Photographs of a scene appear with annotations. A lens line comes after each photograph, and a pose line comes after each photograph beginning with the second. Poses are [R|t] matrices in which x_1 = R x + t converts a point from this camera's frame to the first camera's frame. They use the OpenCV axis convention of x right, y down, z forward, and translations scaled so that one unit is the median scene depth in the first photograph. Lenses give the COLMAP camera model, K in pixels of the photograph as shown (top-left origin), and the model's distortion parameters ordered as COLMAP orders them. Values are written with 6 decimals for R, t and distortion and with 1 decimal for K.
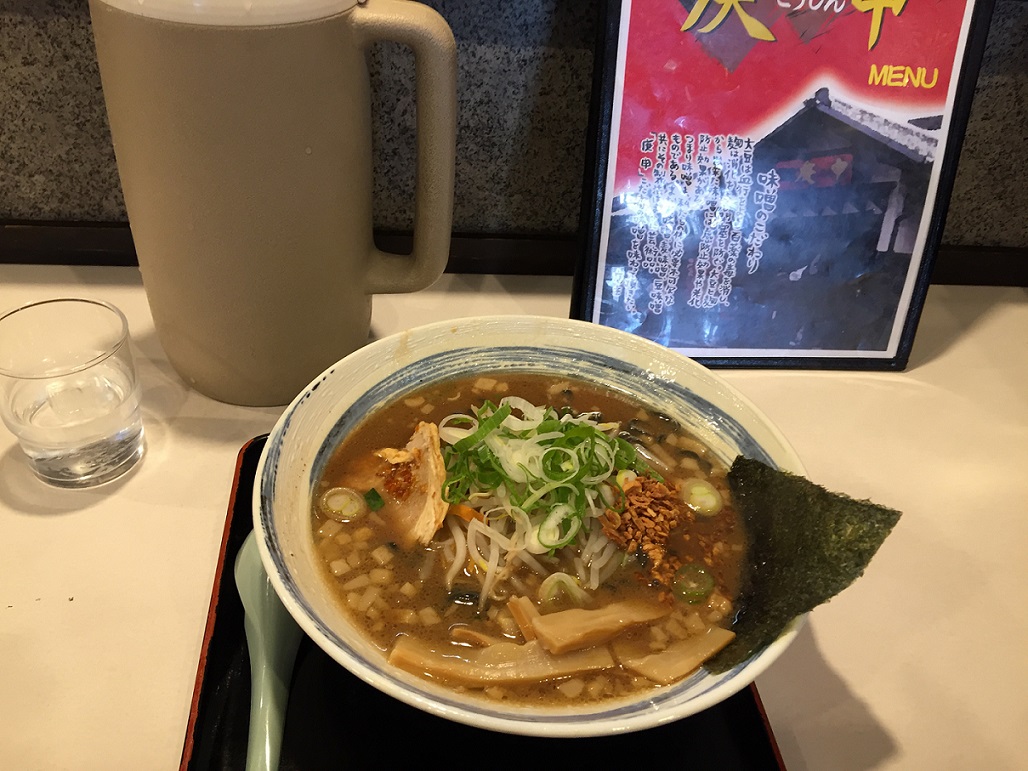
lens RADIAL K [[865.1, 0, 514.0], [0, 865.1, 385.5], [0, 0, 1]] dist [-0.001084, -0.018955]
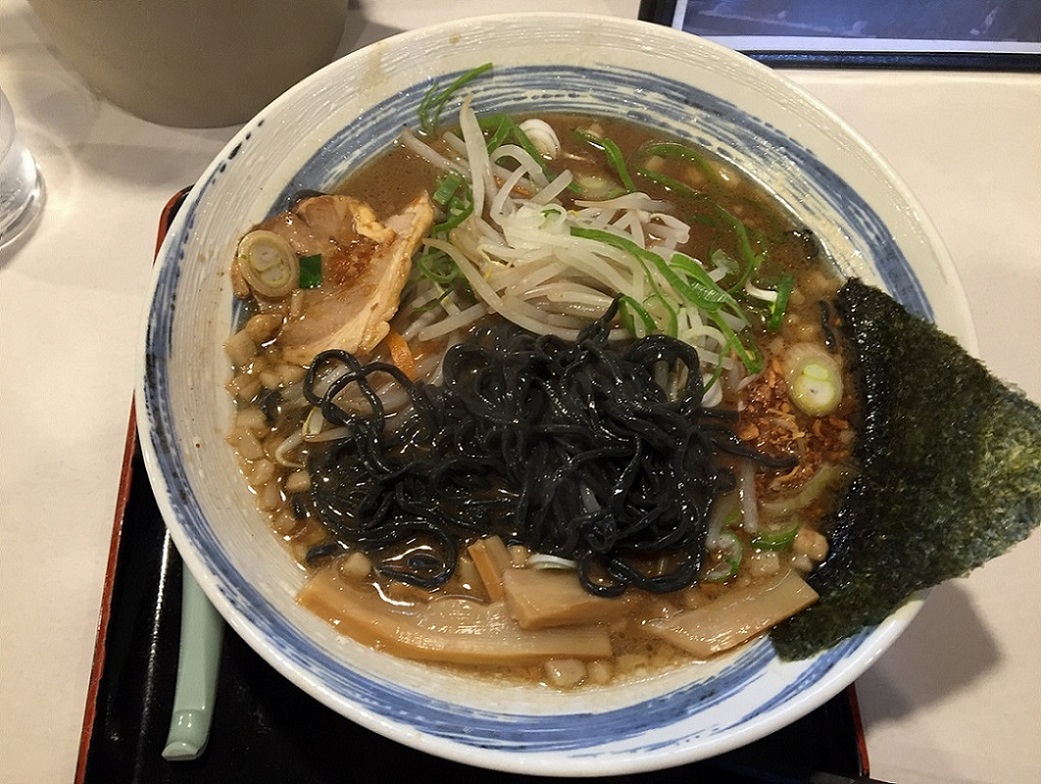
lens RADIAL K [[876.0, 0, 520.5], [0, 876.0, 392.0], [0, 0, 1]] dist [-0.001084, -0.018955]
pose [[0.996550, 0.052756, -0.064062, 0.035537], [-0.018326, 0.892773, 0.450134, -0.126551], [0.080941, -0.447407, 0.890660, 0.313018]]
